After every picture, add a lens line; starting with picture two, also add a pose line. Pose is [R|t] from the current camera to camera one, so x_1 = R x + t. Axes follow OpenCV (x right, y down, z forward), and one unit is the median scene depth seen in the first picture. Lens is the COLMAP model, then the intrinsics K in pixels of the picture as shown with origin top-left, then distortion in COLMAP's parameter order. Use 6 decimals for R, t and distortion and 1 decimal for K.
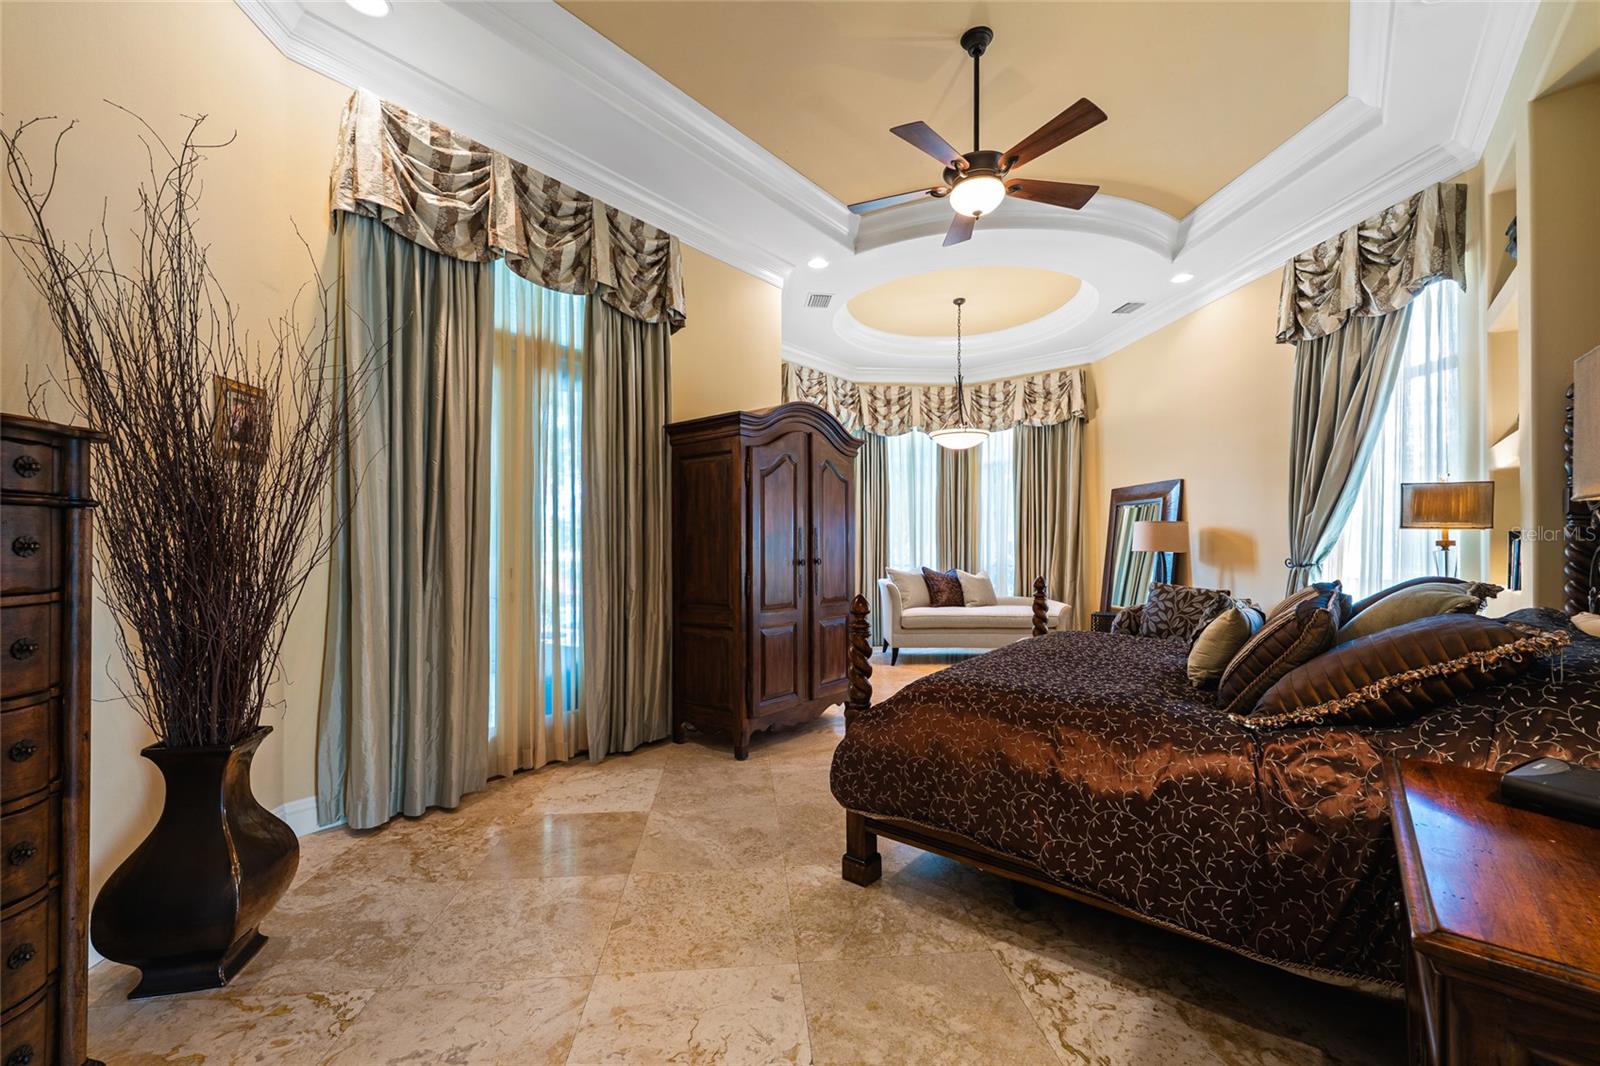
lens RADIAL K [[647.8, 0, 802.4], [0, 647.8, 544.2], [0, 0, 1]] dist [0.020469, -0.000030]
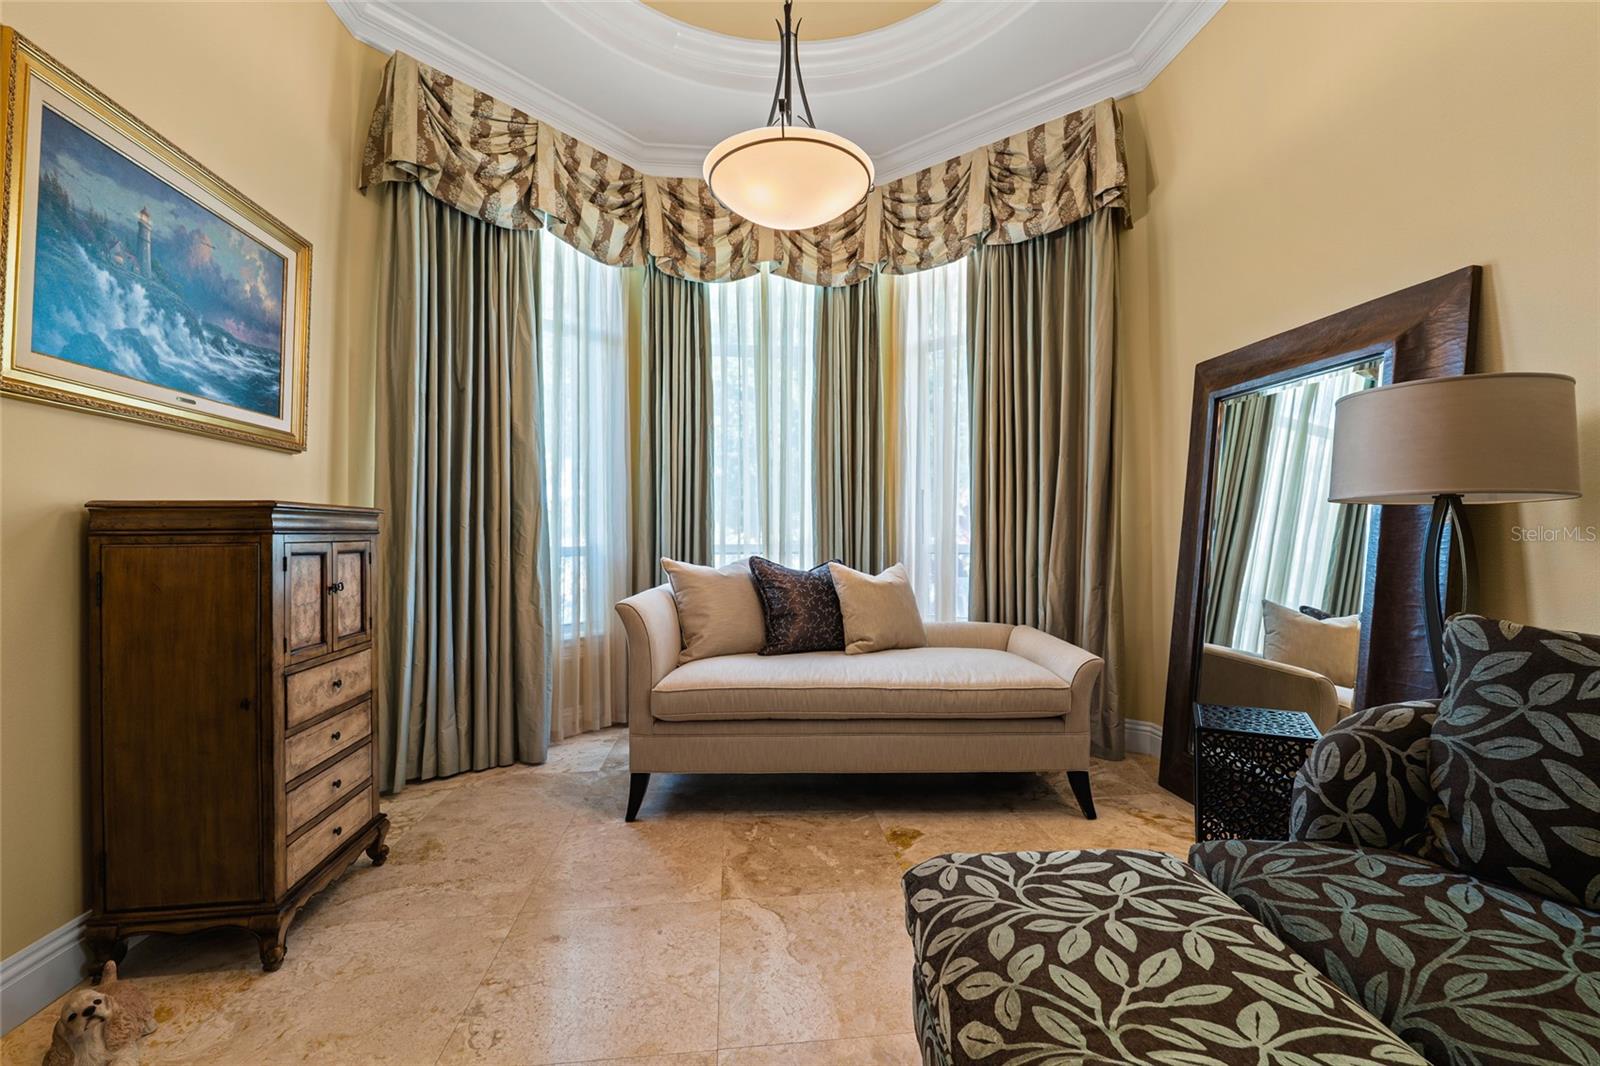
lens RADIAL K [[659.4, 0, 796.4], [0, 659.4, 537.1], [0, 0, 1]] dist [-0.002885, -0.000154]
pose [[0.999958, -0.005249, 0.007492, 0.205050], [0.005183, 0.999947, 0.008913, 0.017469], [-0.007539, -0.008874, 0.999932, 0.545891]]
